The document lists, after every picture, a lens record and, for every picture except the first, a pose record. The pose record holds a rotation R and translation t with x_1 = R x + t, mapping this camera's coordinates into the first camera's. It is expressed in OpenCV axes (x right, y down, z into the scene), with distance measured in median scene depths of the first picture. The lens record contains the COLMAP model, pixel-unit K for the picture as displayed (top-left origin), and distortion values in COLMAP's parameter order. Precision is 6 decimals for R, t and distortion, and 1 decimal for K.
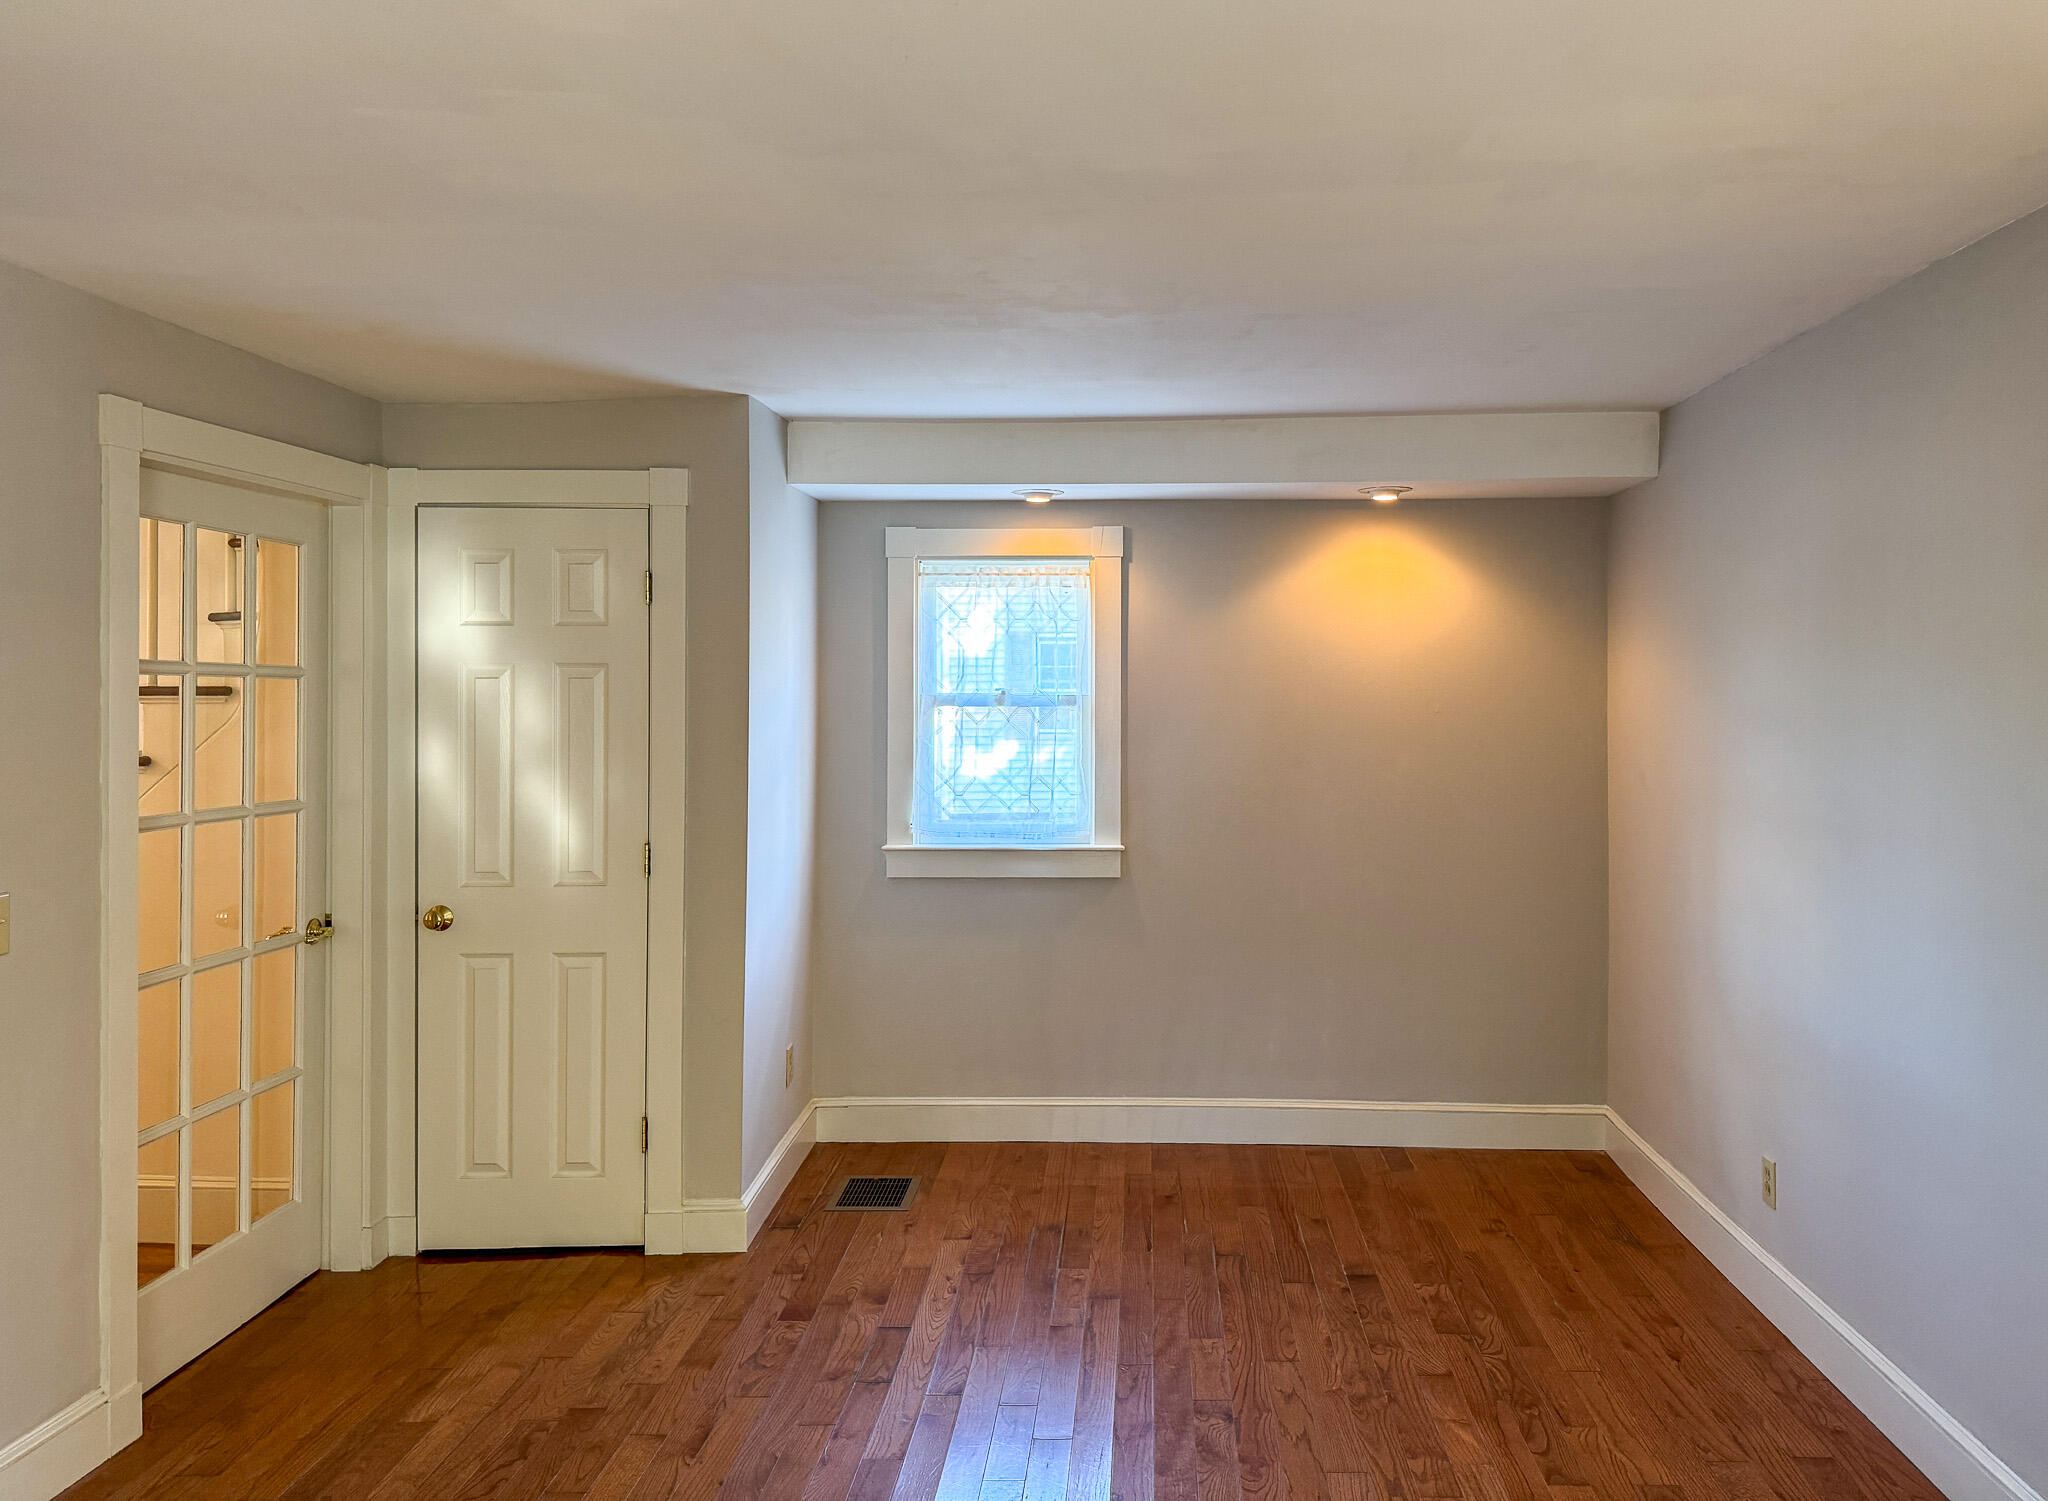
lens RADIAL K [[1600.9, 0, 1023.4], [0, 1600.9, 692.0], [0, 0, 1]] dist [0.061976, -0.075830]
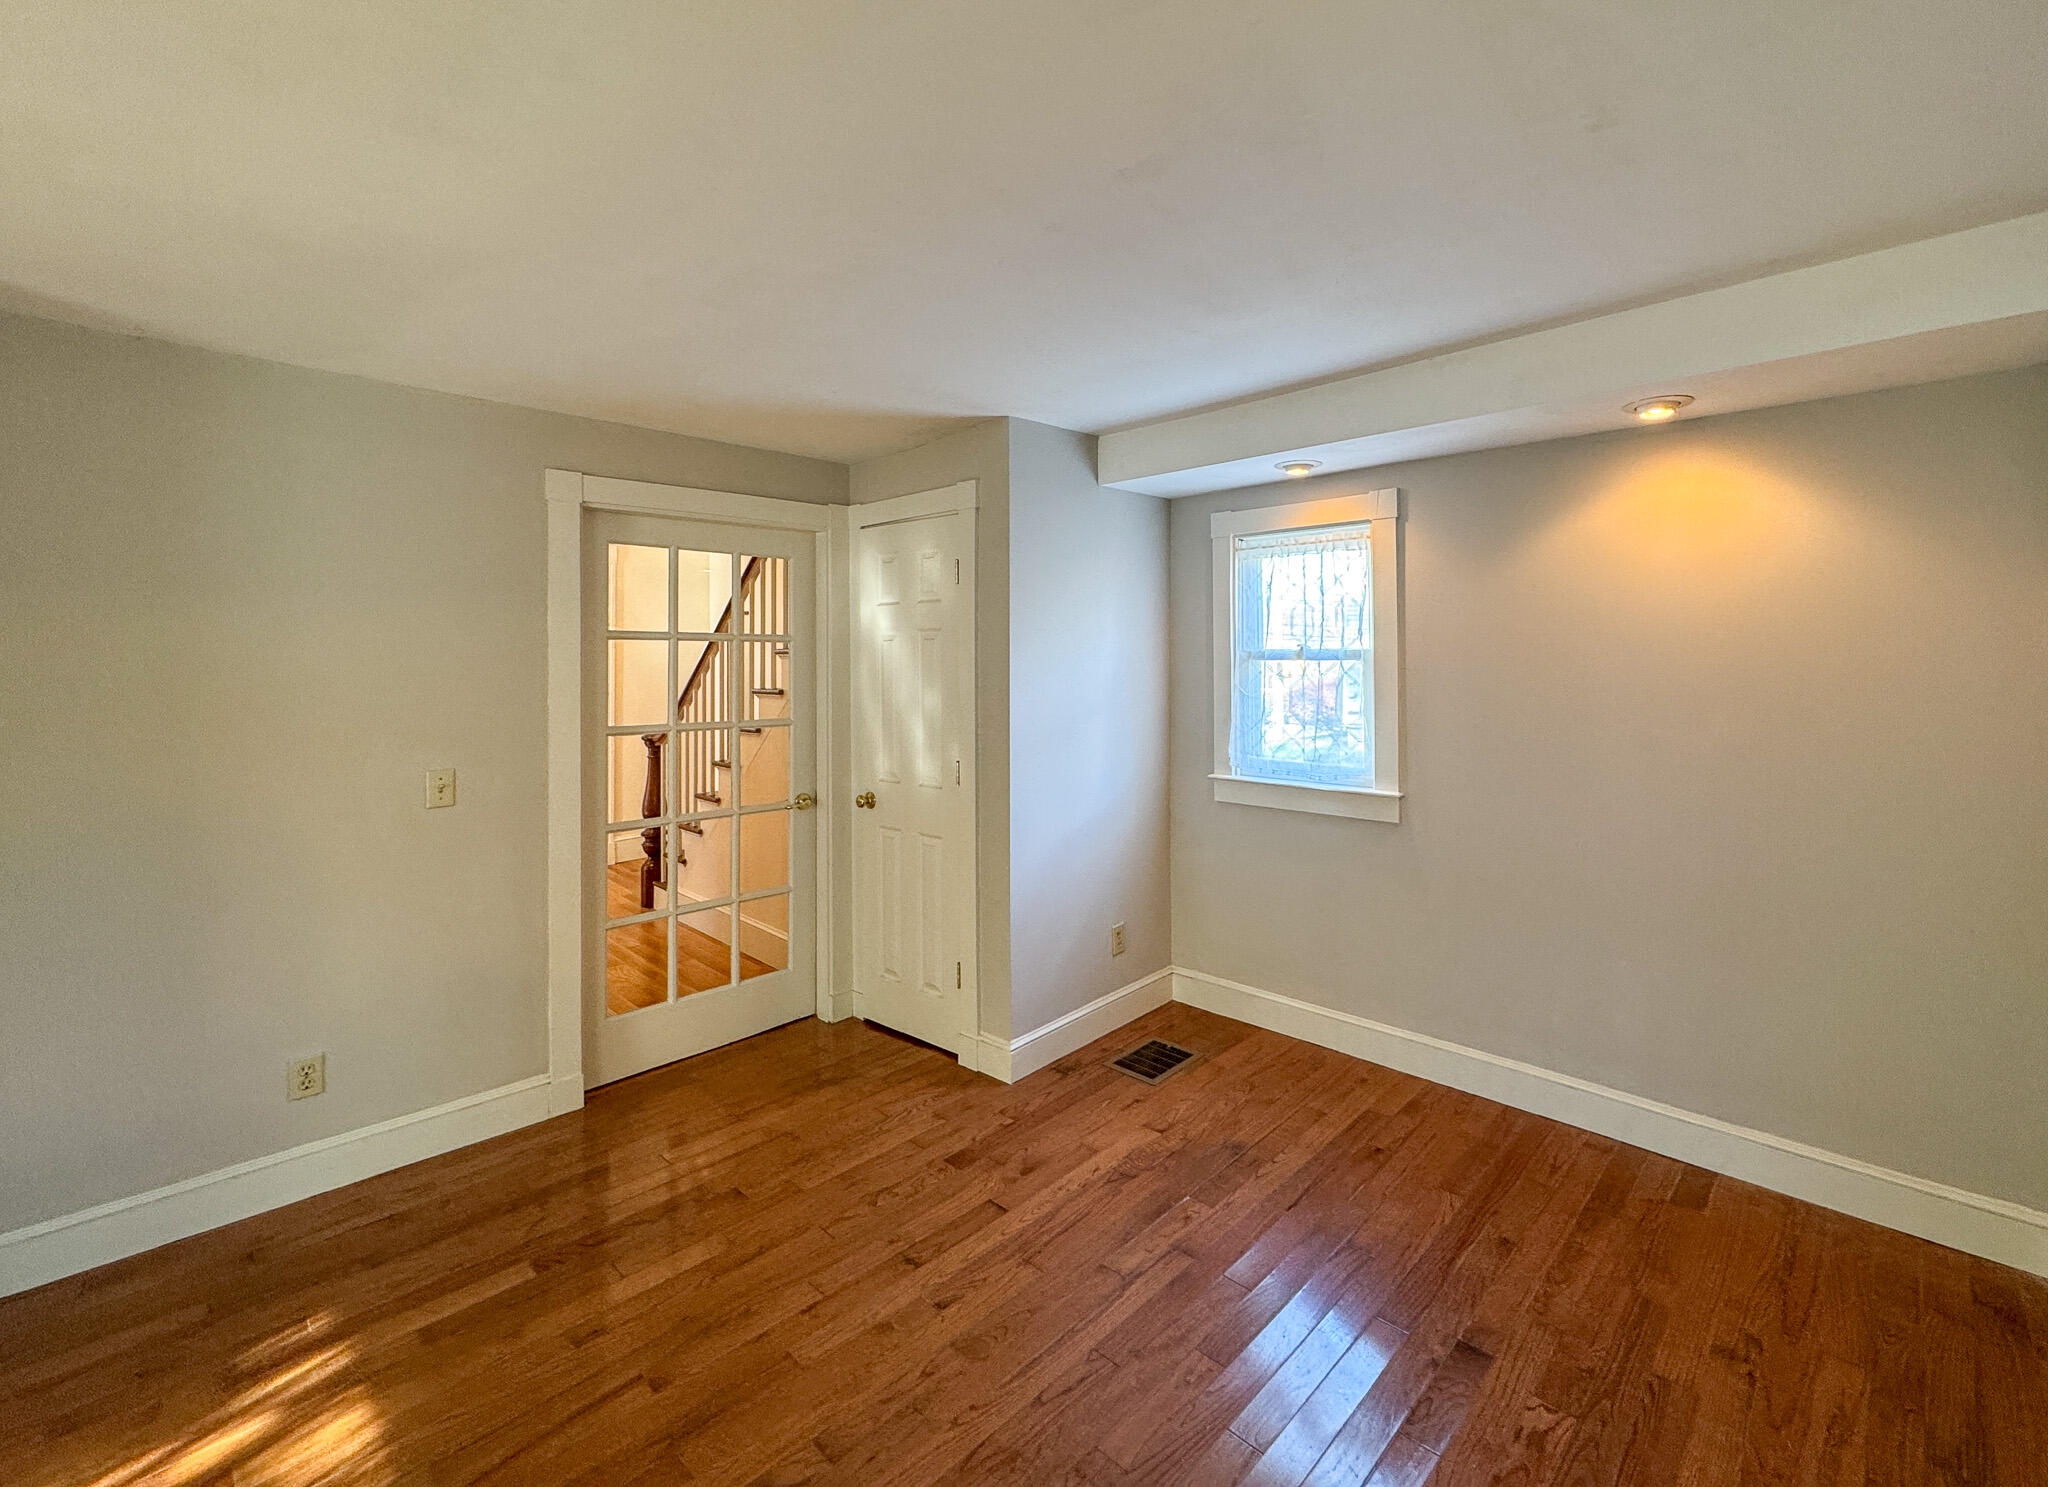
lens RADIAL K [[901.0, 0, 1027.2], [0, 901.0, 672.8], [0, 0, 1]] dist [-0.002031, 0.000448]
pose [[0.771856, 0.004380, -0.635782, 0.286563], [0.005510, 0.999893, 0.013578, 0.009218], [0.635773, -0.013984, 0.771749, 0.451065]]
